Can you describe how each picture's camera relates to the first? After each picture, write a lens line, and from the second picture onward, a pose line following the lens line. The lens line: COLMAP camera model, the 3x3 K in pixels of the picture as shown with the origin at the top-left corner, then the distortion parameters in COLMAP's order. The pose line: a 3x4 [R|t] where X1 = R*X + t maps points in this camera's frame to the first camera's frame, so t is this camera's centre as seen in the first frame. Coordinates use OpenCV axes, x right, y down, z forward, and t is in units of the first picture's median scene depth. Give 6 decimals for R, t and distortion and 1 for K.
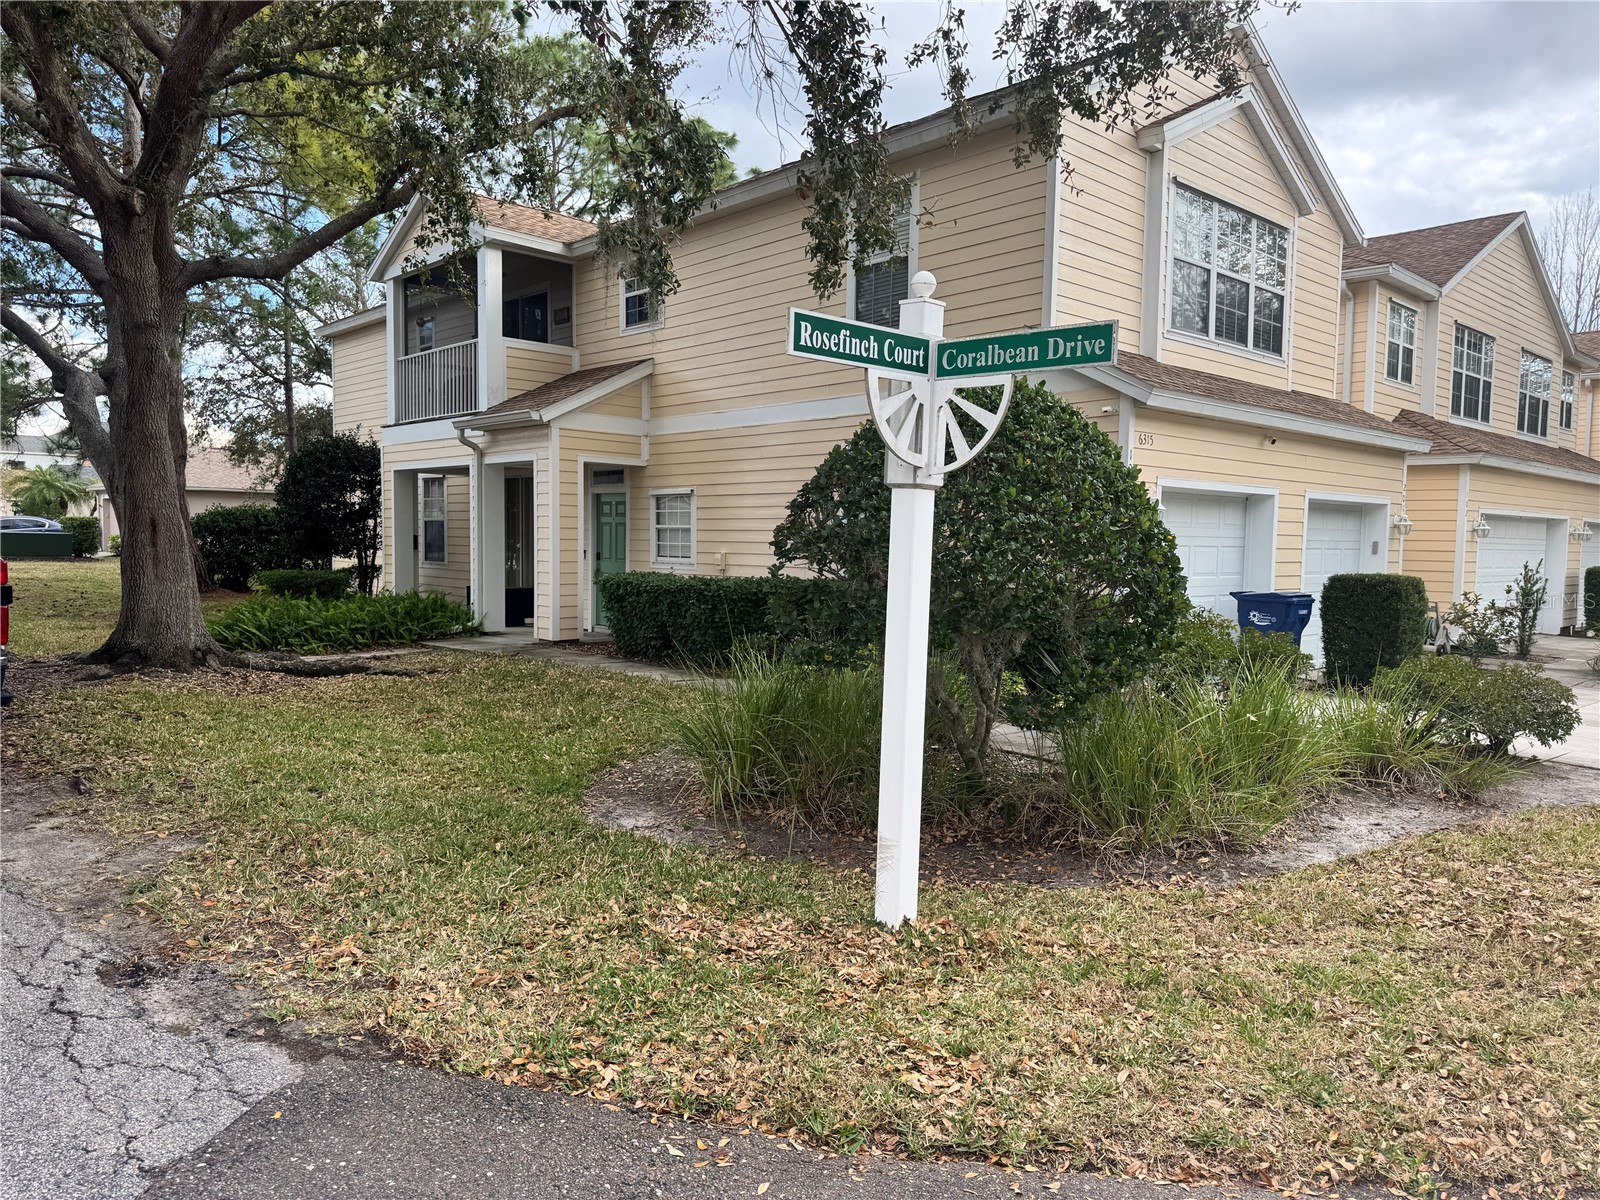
lens RADIAL K [[1139.5, 0, 828.6], [0, 1139.5, 609.4], [0, 0, 1]] dist [0.029257, -0.021783]
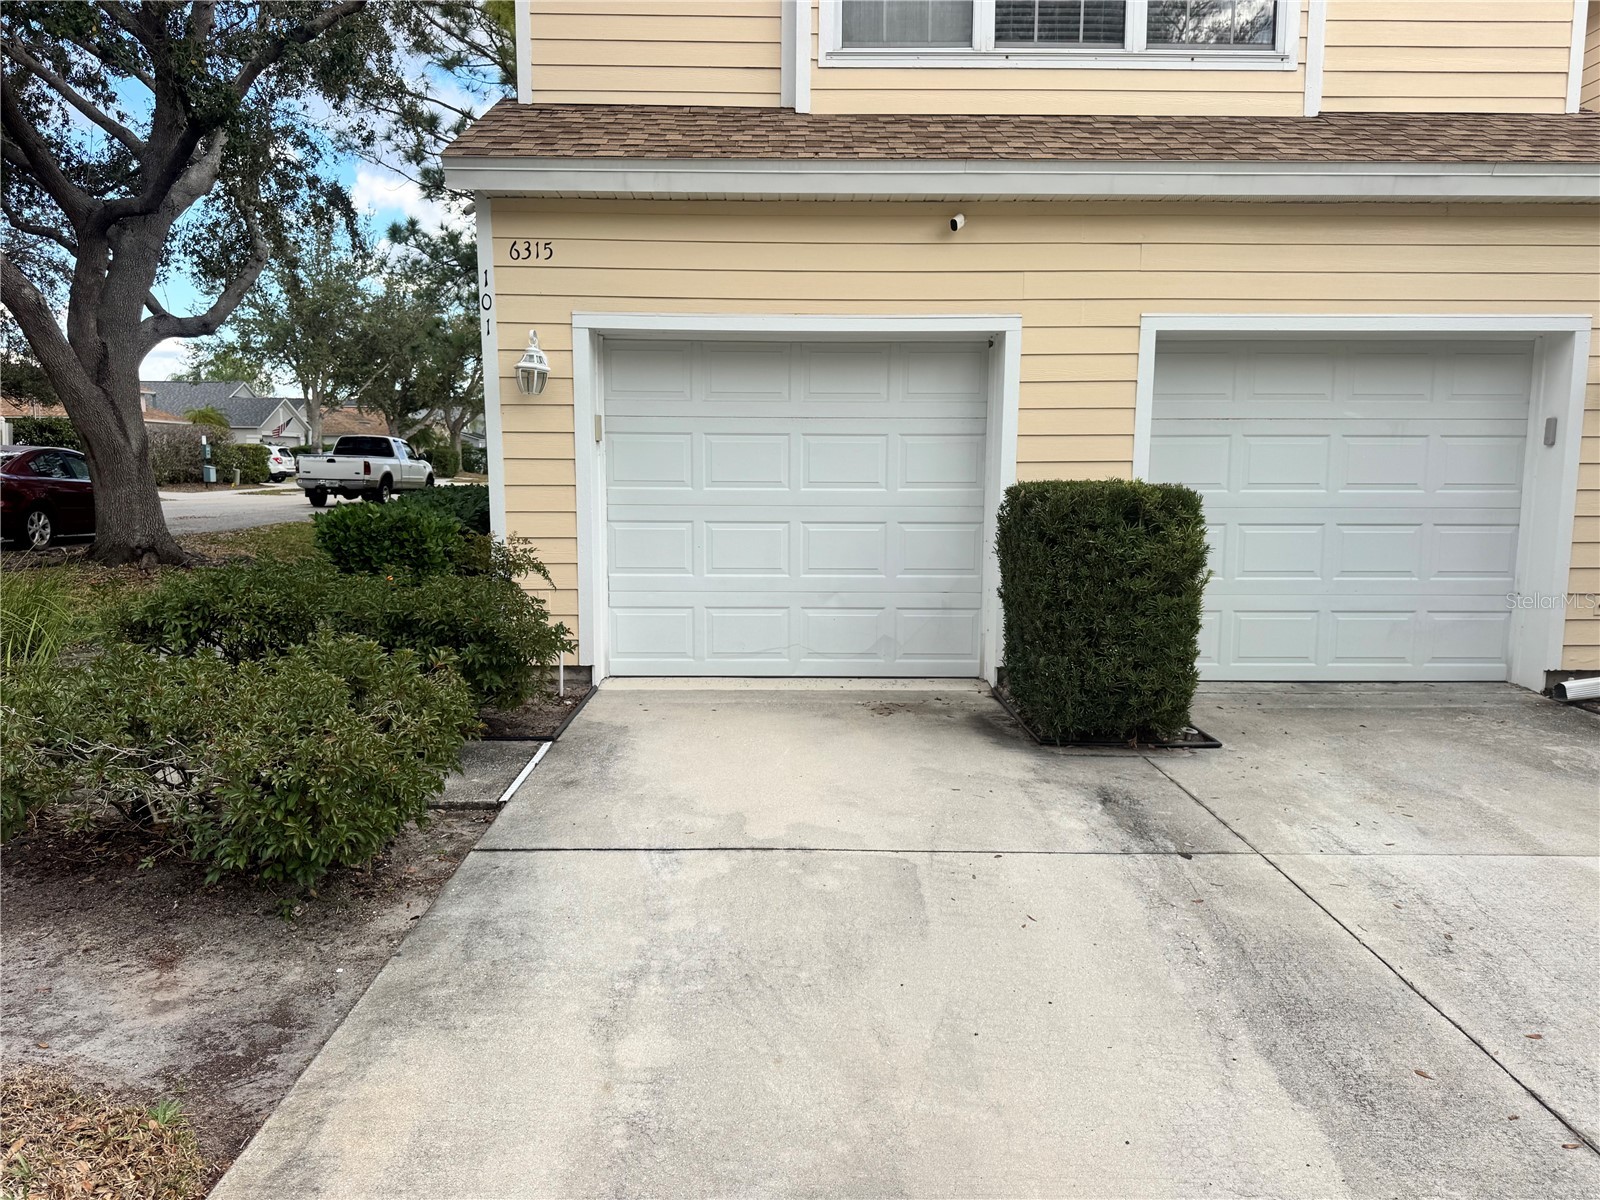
lens RADIAL K [[1139.5, 0, 804.5], [0, 1139.5, 613.9], [0, 0, 1]] dist [0.029257, -0.021783]
pose [[0.730249, 0.075567, -0.678989, 0.525564], [-0.033343, 0.996622, 0.075056, -0.005604], [0.682367, -0.032170, 0.730301, 0.425305]]
